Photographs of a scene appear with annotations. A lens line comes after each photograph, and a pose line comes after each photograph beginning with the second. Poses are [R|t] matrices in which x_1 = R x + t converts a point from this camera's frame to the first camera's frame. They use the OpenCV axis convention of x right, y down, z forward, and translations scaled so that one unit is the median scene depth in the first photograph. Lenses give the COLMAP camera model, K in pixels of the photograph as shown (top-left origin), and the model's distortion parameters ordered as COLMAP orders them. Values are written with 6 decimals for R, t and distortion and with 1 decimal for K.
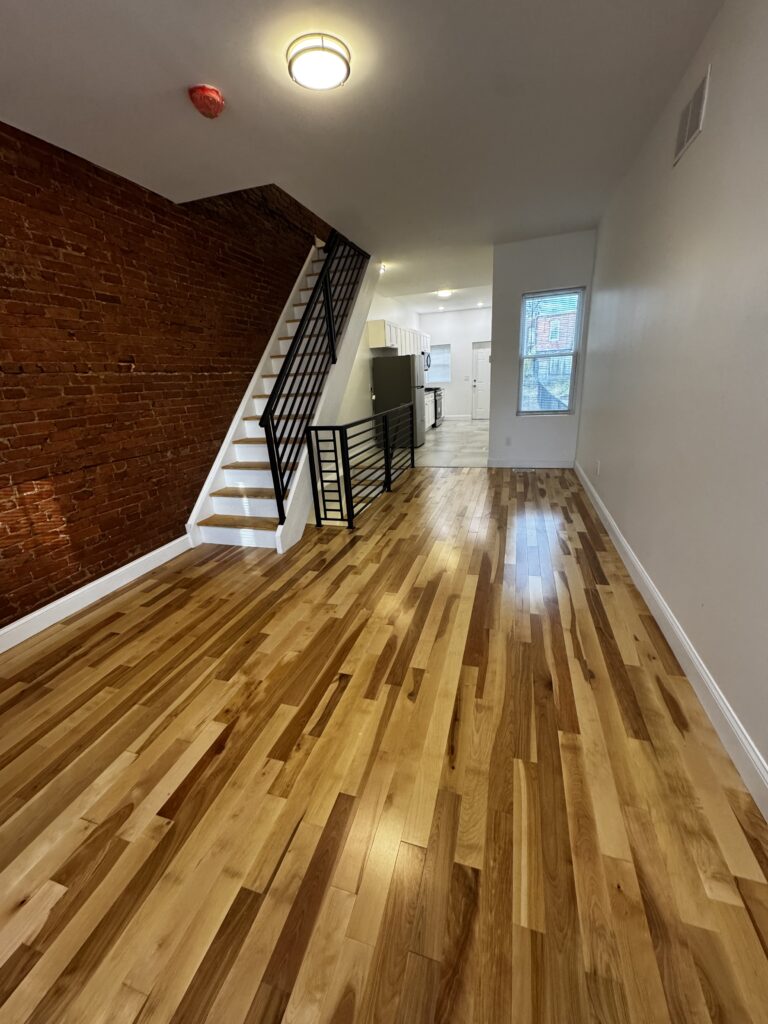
lens RADIAL K [[407.9, 0, 384.0], [0, 407.9, 512.0], [0, 0, 1]] dist [-0.003244, 0.000077]
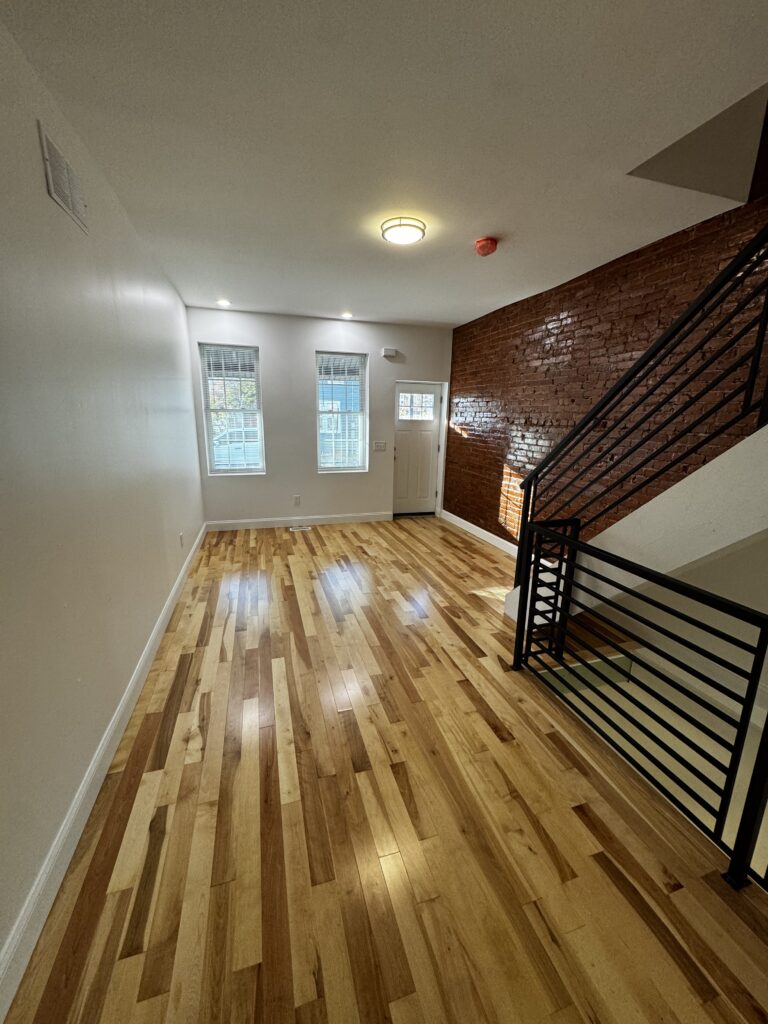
lens RADIAL K [[407.9, 0, 384.0], [0, 407.9, 512.0], [0, 0, 1]] dist [-0.003244, 0.000077]
pose [[-0.826399, 0.171673, -0.536277, 0.620790], [-0.148535, 0.852196, 0.501697, -0.722431], [0.543141, 0.494258, -0.678754, 1.806892]]
